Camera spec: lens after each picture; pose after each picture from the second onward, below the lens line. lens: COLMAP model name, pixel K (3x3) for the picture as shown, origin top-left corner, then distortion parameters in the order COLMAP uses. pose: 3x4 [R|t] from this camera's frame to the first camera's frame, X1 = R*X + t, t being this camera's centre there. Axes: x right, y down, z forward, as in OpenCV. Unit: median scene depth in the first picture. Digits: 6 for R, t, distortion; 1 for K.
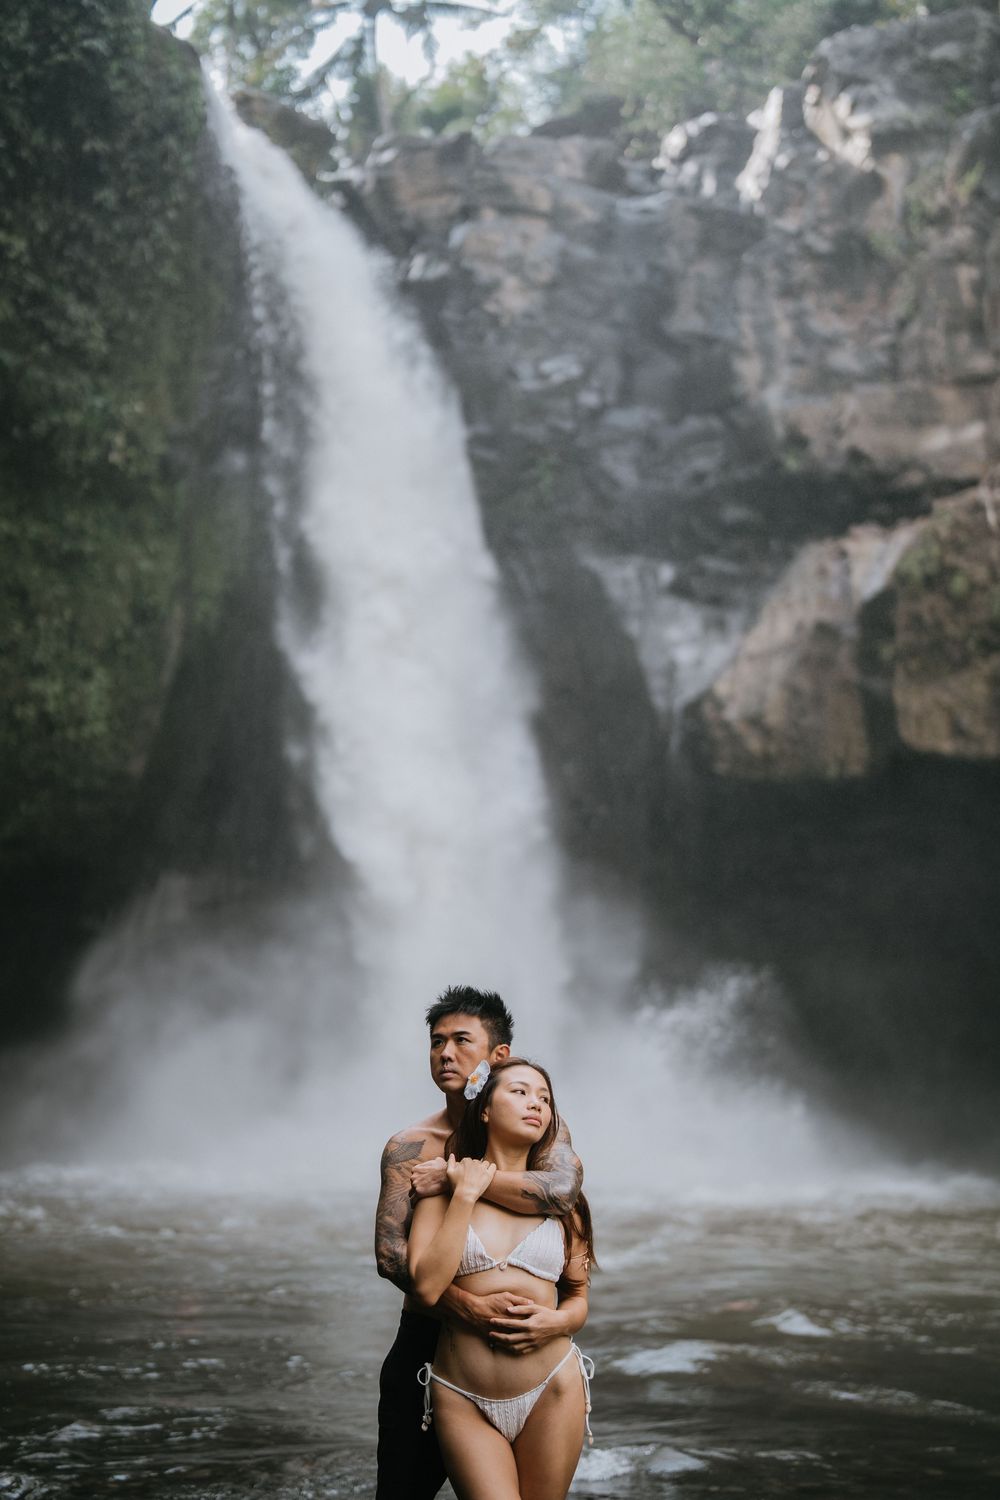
lens RADIAL K [[2058.4, 0, 500.0], [0, 2058.4, 750.0], [0, 0, 1]] dist [-0.156180, 1.047606]
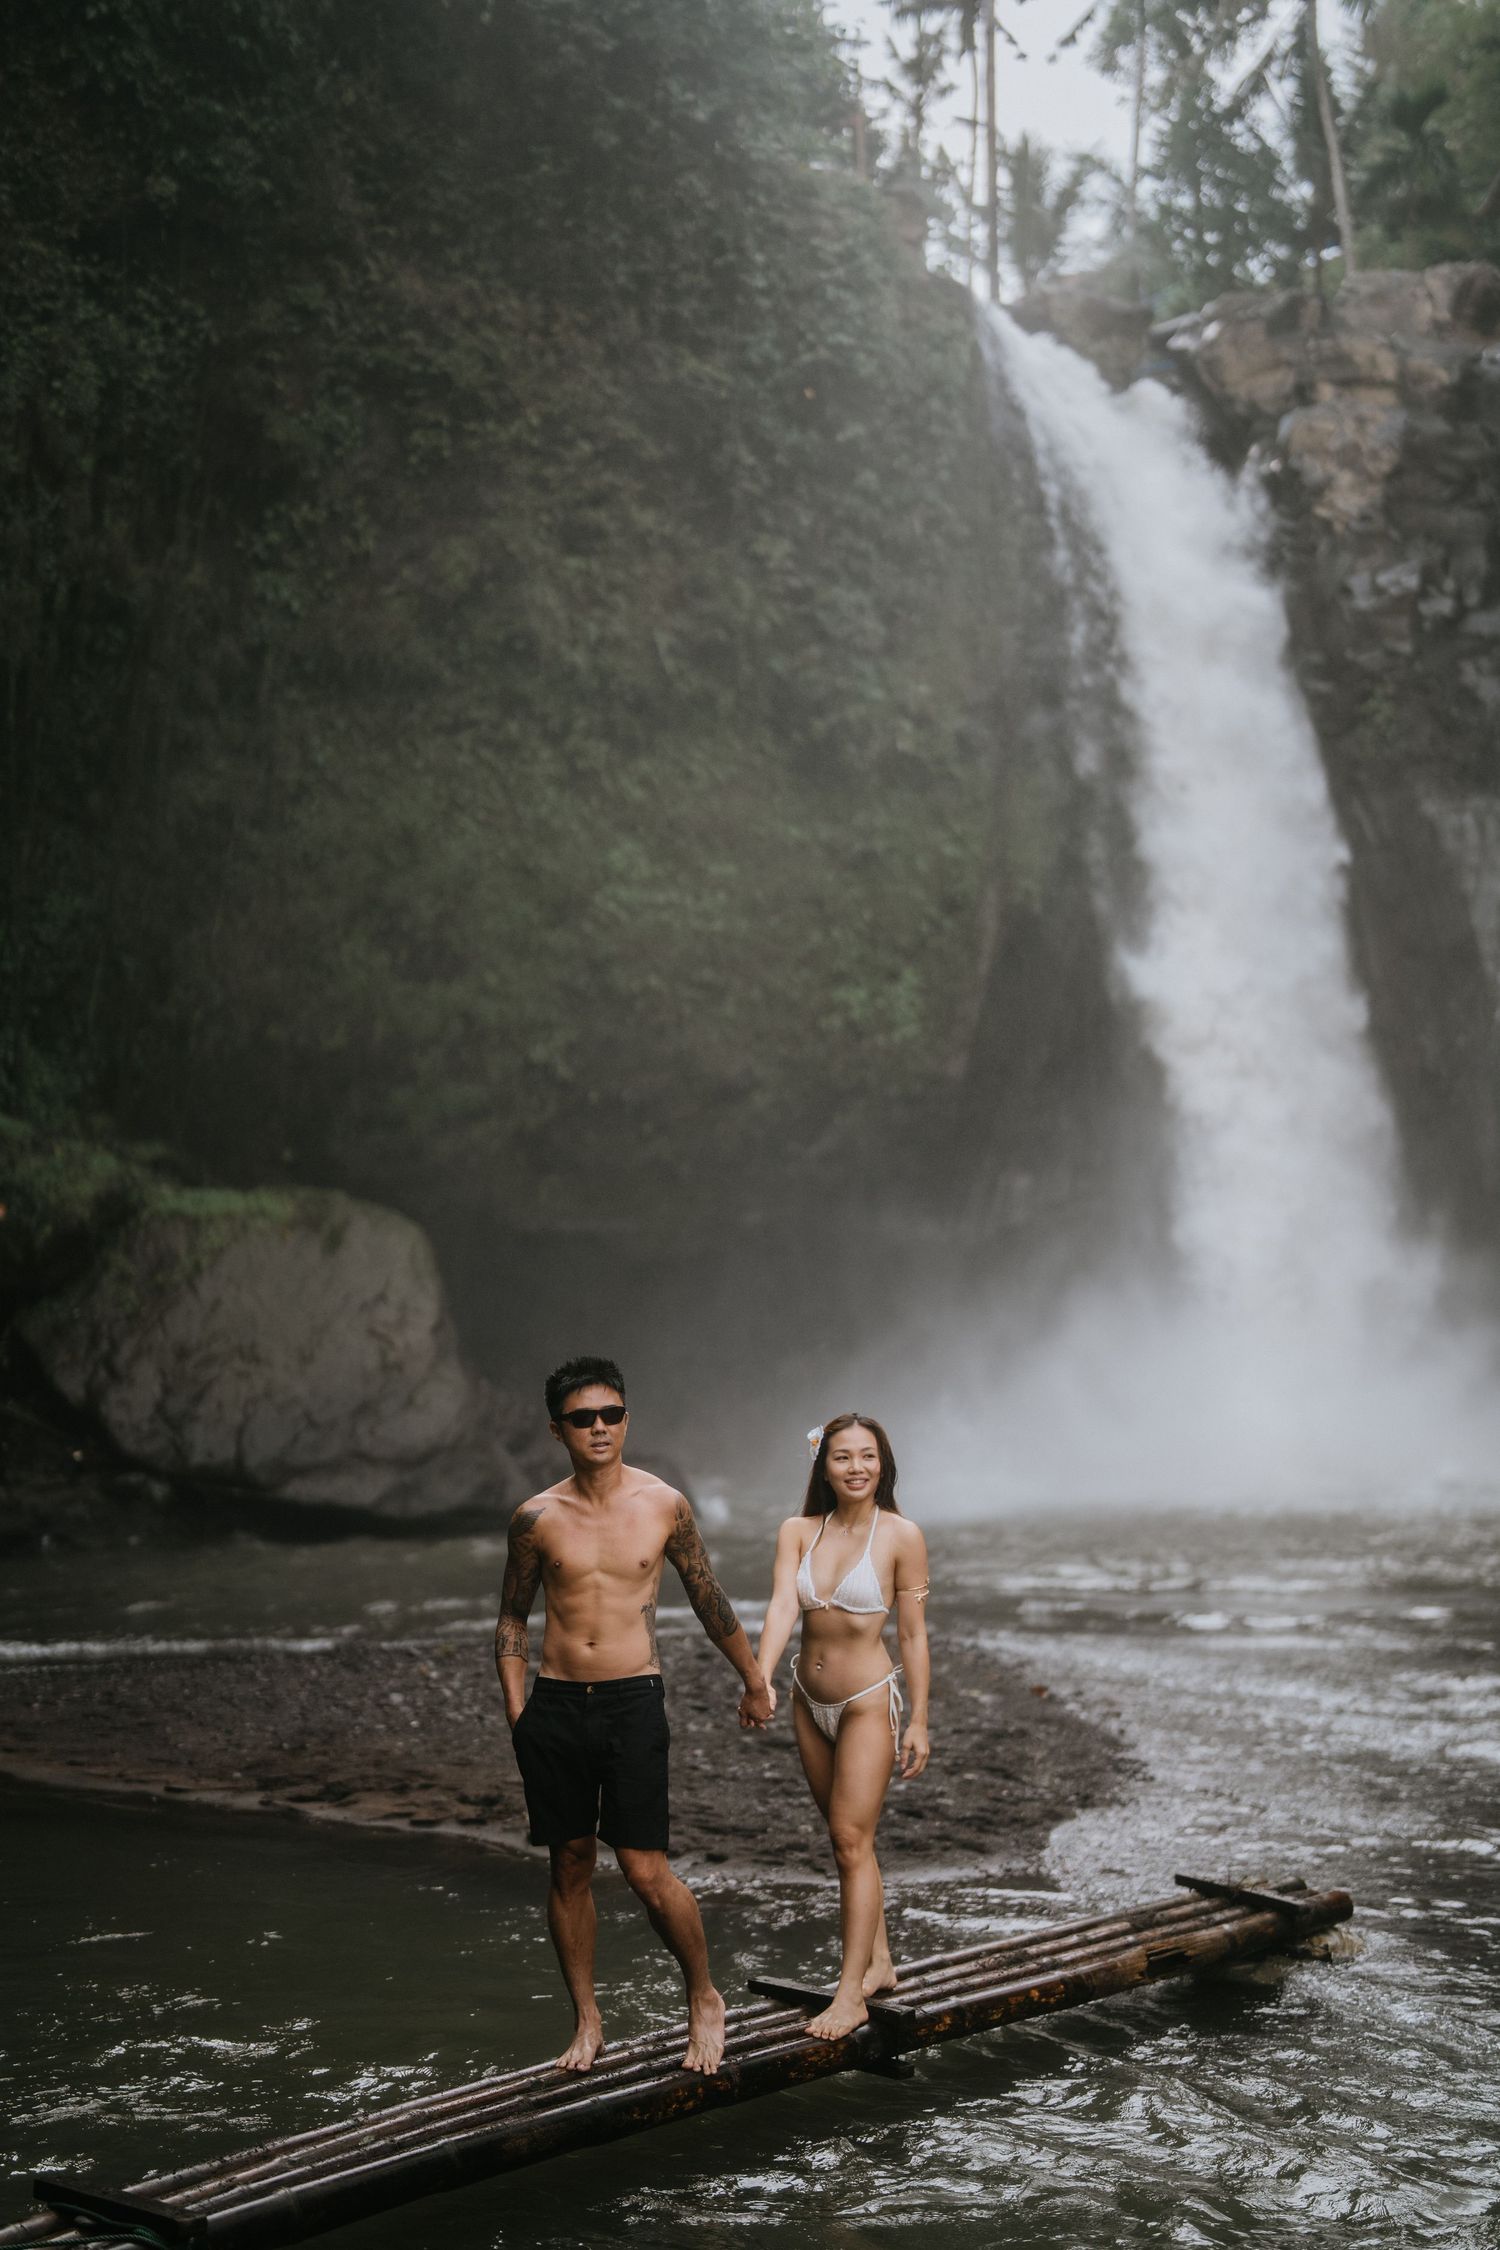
lens RADIAL K [[3087.7, 0, 750.0], [0, 3087.7, 1125.0], [0, 0, 1]] dist [-0.156180, 1.047606]
pose [[0.940425, -0.052719, -0.335888, 0.207569], [0.079888, 0.994510, 0.067579, -0.067992], [0.330481, -0.090387, 0.939474, -0.366180]]
